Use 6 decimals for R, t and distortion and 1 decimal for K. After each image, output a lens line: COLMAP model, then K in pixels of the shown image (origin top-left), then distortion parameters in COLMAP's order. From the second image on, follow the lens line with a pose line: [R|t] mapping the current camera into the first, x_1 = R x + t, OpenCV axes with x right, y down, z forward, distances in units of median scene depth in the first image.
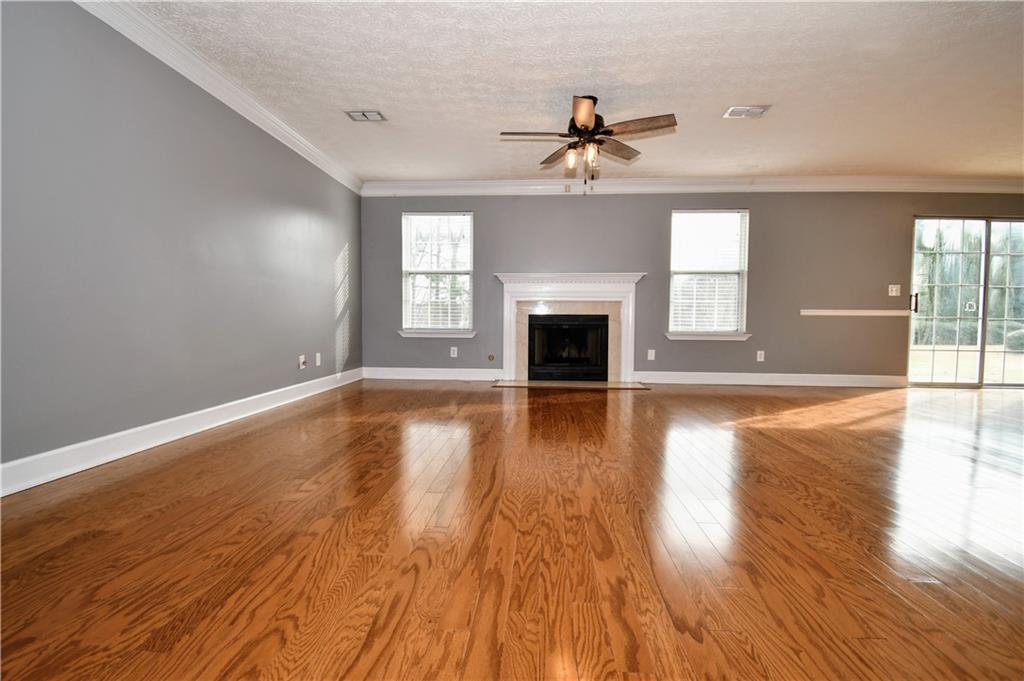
lens RADIAL K [[412.1, 0, 512.0], [0, 412.1, 340.5], [0, 0, 1]] dist [0.020625, -0.020890]
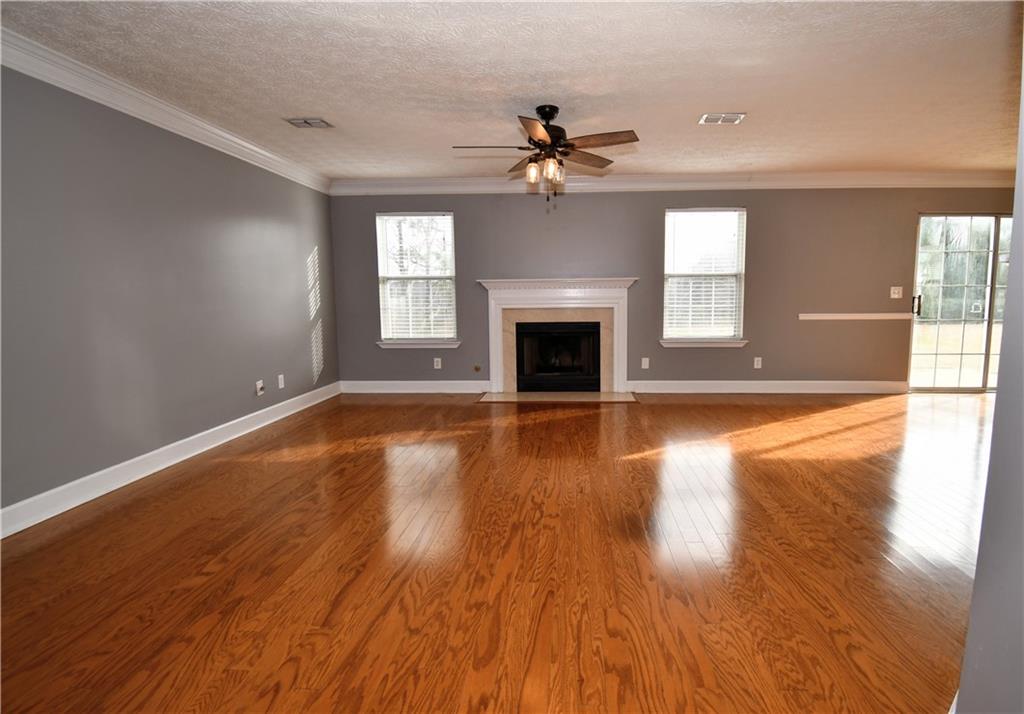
lens RADIAL K [[437.8, 0, 534.8], [0, 437.8, 353.2], [0, 0, 1]] dist [0.015662, -0.016891]
pose [[0.999519, -0.018157, 0.025157, 0.085358], [0.016858, 0.998560, 0.050920, -0.064800], [-0.026046, -0.050472, 0.998386, 0.002236]]
